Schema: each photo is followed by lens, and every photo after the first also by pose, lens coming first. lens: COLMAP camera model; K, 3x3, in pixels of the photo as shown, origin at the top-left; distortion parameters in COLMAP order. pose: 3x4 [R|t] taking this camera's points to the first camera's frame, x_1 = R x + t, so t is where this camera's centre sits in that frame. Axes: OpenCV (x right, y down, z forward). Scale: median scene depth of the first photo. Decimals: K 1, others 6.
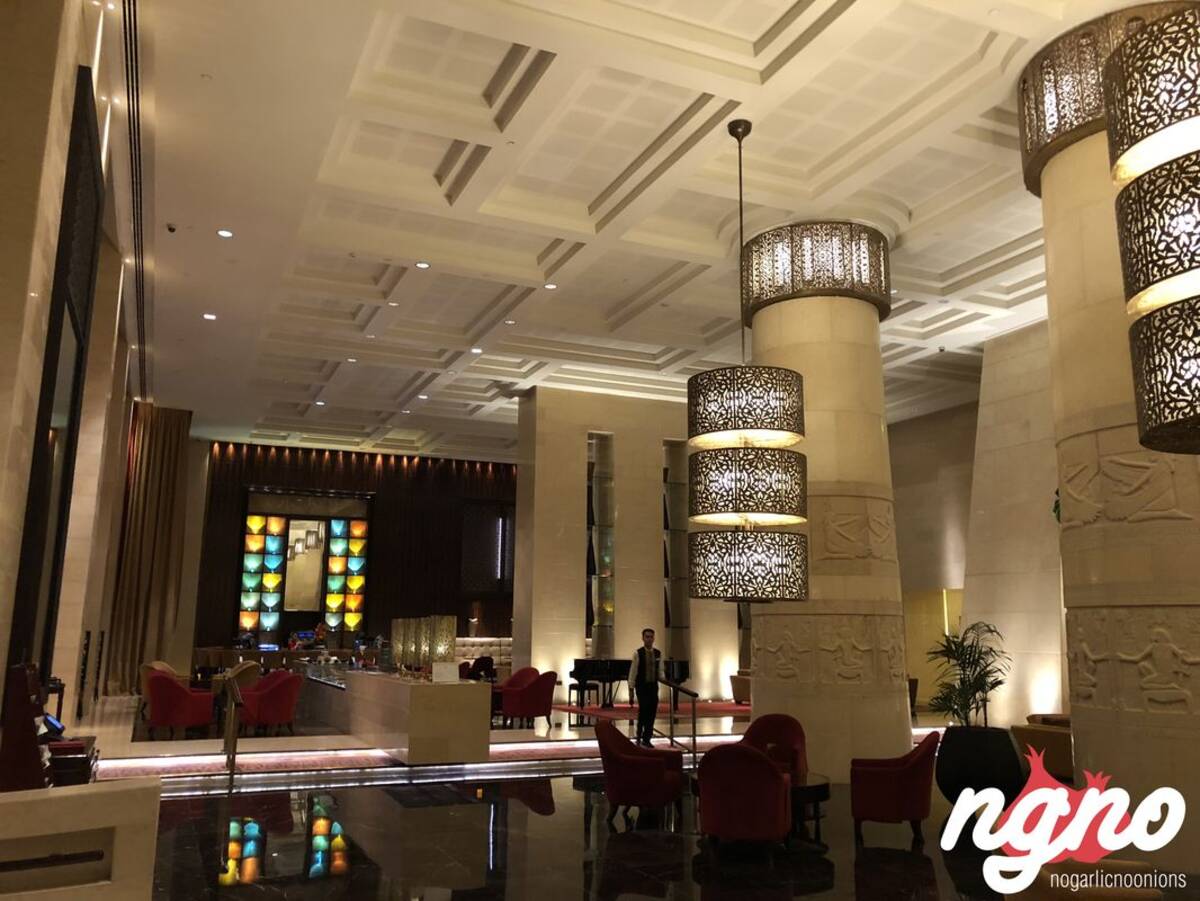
lens RADIAL K [[966.4, 0, 613.7], [0, 966.4, 438.2], [0, 0, 1]] dist [0.043855, -0.053981]
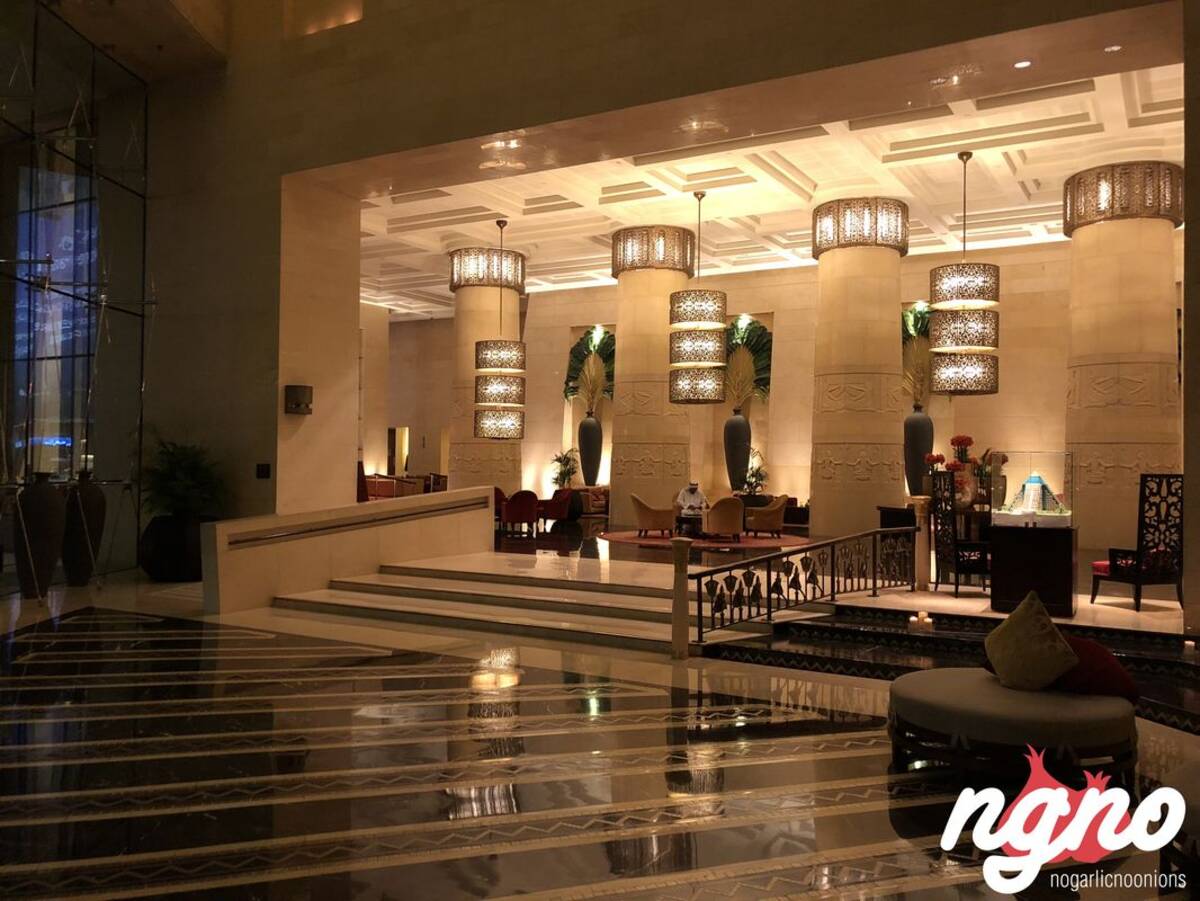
lens RADIAL K [[966.4, 0, 598.7], [0, 966.4, 433.0], [0, 0, 1]] dist [0.043855, -0.053981]
pose [[0.817815, 0.023092, 0.575018, -0.768246], [-0.123209, 0.983051, 0.135755, -0.148304], [-0.562138, -0.181870, 0.806799, -0.790012]]
